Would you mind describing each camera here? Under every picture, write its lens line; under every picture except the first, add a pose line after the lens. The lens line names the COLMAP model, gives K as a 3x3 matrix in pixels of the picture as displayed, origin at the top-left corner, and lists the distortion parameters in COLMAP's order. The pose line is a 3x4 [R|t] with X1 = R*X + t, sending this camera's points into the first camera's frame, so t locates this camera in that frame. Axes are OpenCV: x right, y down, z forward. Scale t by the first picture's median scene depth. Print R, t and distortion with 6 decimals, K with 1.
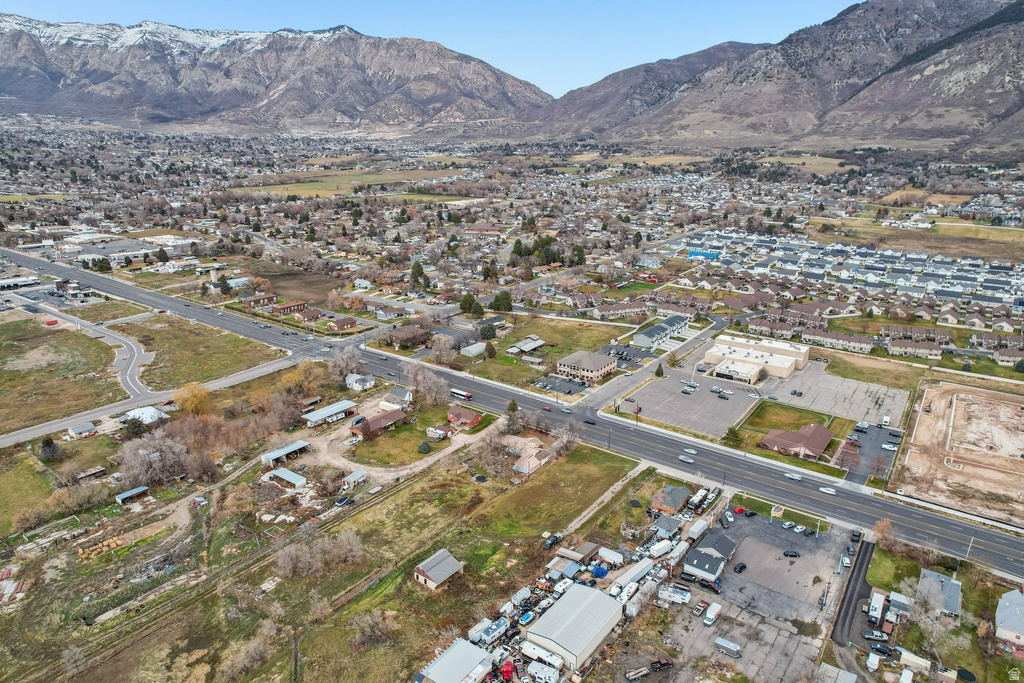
lens RADIAL K [[654.5, 0, 515.1], [0, 654.5, 353.0], [0, 0, 1]] dist [-0.089322, 0.076191]
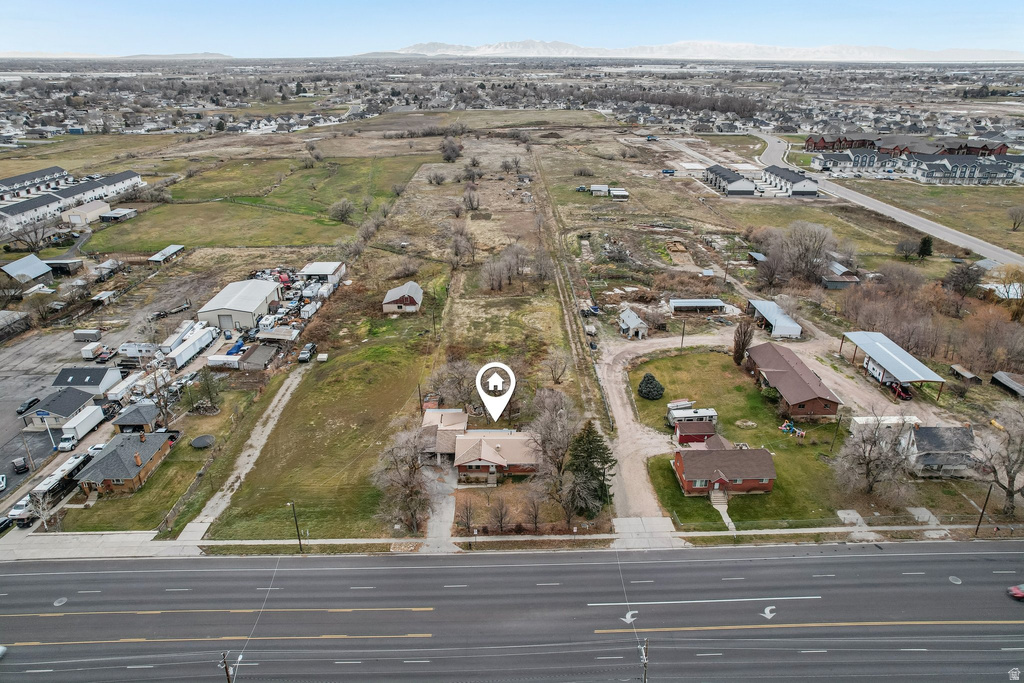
lens RADIAL K [[653.7, 0, 512.0], [0, 653.7, 341.5], [0, 0, 1]] dist [-0.092696, 0.079644]
pose [[-0.795061, 0.241208, -0.556505, 0.018484], [-0.192184, 0.770059, 0.608337, -0.014301], [0.575277, 0.590616, -0.565887, 0.100814]]
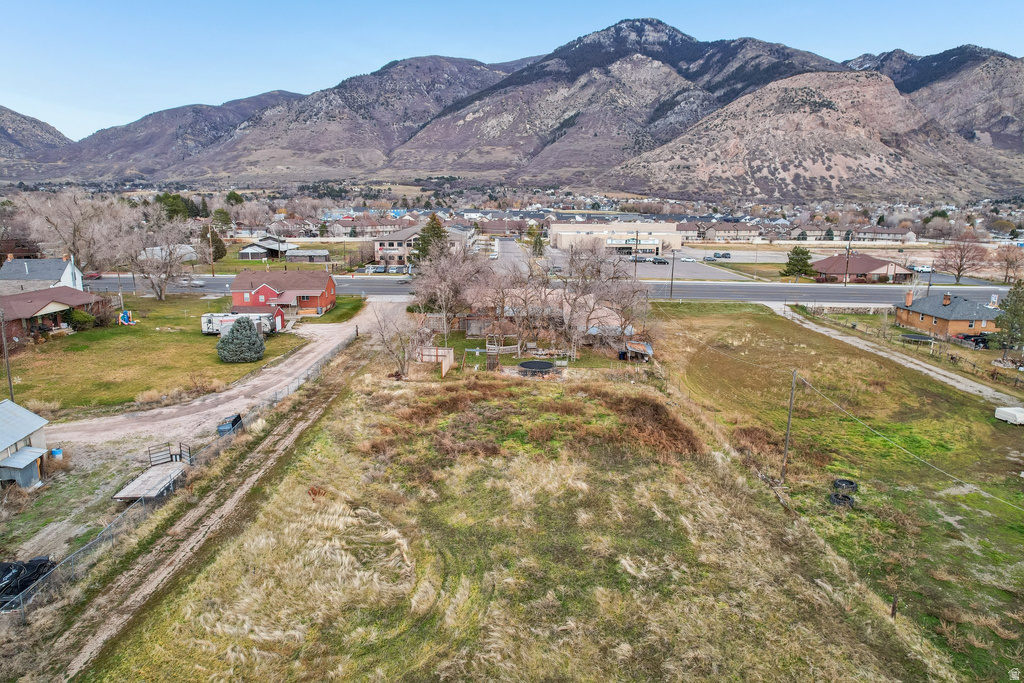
lens RADIAL K [[655.8, 0, 512.8], [0, 655.8, 347.5], [0, 0, 1]] dist [-0.085999, 0.077022]
pose [[0.799930, -0.128972, 0.586070, -0.017361], [0.185631, 0.981912, -0.037287, 0.014876], [-0.570660, 0.138620, 0.809402, 0.059851]]
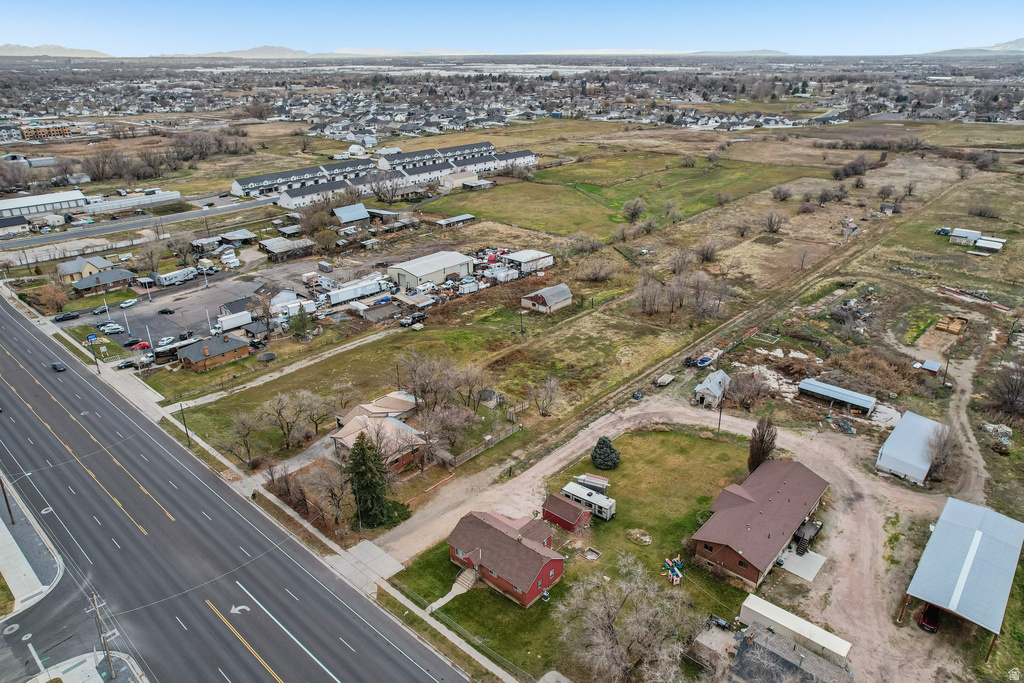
lens RADIAL K [[662.6, 0, 515.4], [0, 662.6, 344.9], [0, 0, 1]] dist [-0.090630, 0.082246]
pose [[-0.995415, -0.036062, 0.088594, -0.009701], [0.032527, 0.743395, 0.668062, -0.016434], [-0.089952, 0.667880, -0.738813, 0.106728]]
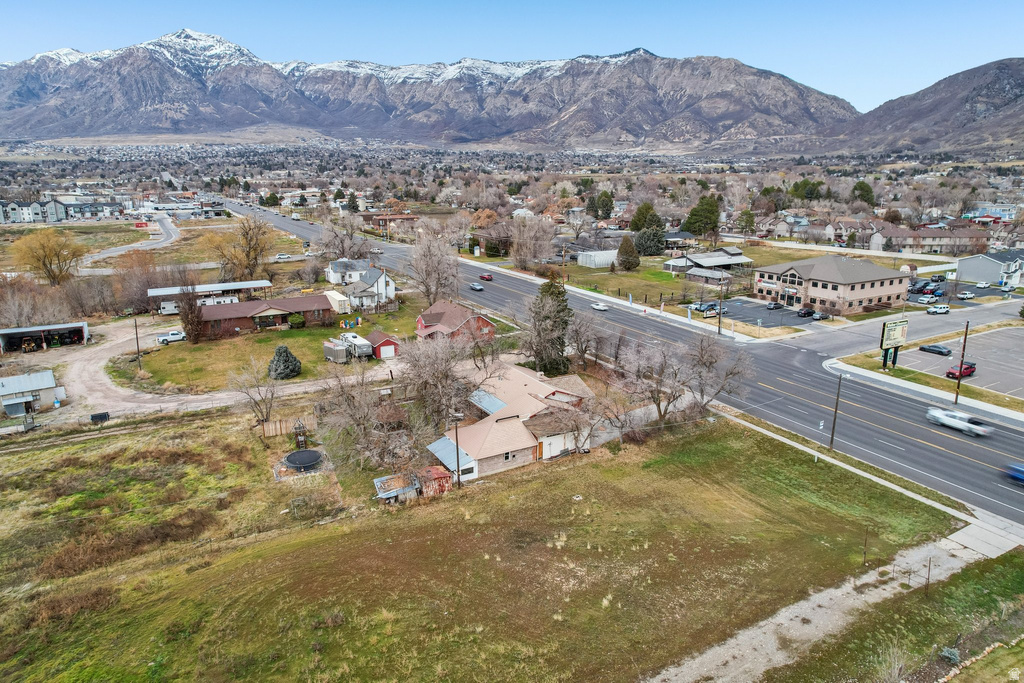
lens RADIAL K [[662.6, 0, 515.4], [0, 662.6, 344.9], [0, 0, 1]] dist [-0.090630, 0.082246]
pose [[0.911874, 0.098351, -0.398513, 0.010844], [-0.122174, 0.991900, -0.034762, 0.010953], [0.391866, 0.080386, 0.916504, 0.059440]]
